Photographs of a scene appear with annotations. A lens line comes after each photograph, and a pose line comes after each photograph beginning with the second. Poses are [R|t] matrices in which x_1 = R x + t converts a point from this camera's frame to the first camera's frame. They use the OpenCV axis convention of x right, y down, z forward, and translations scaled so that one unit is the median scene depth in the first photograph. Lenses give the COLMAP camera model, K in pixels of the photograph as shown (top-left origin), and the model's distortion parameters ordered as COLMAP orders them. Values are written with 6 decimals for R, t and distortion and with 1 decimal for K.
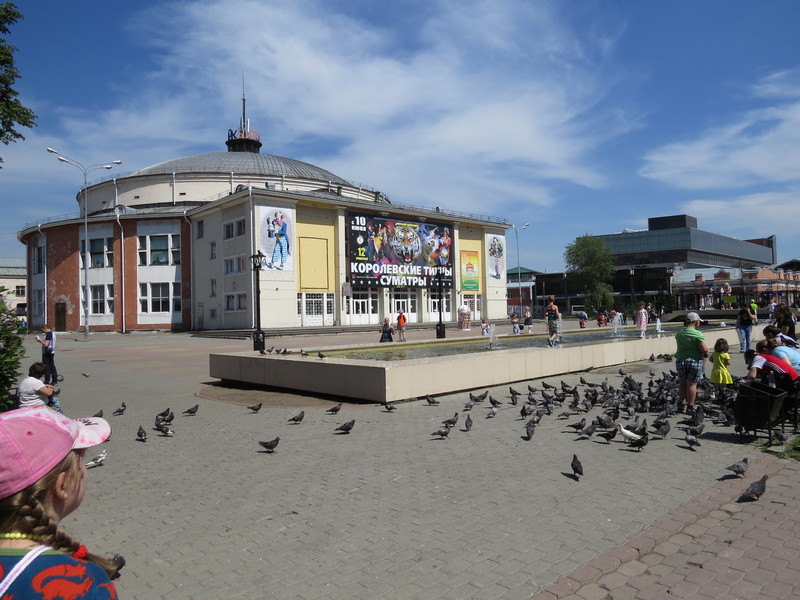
lens RADIAL K [[574.1, 0, 401.8], [0, 574.1, 300.7], [0, 0, 1]] dist [0.070916, 0.004846]
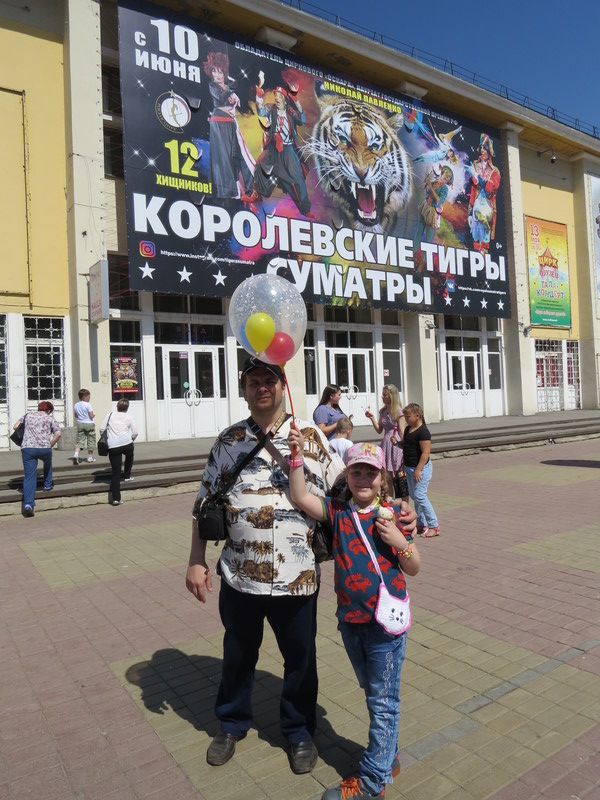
lens RADIAL K [[574.1, 0, 300.2], [0, 574.1, 399.7], [0, 0, 1]] dist [0.070916, 0.004846]
pose [[0.989430, -0.034589, -0.140826, 0.014687], [0.035225, 0.999377, 0.002028, 0.023184], [0.140668, -0.006967, 0.990032, 0.696759]]
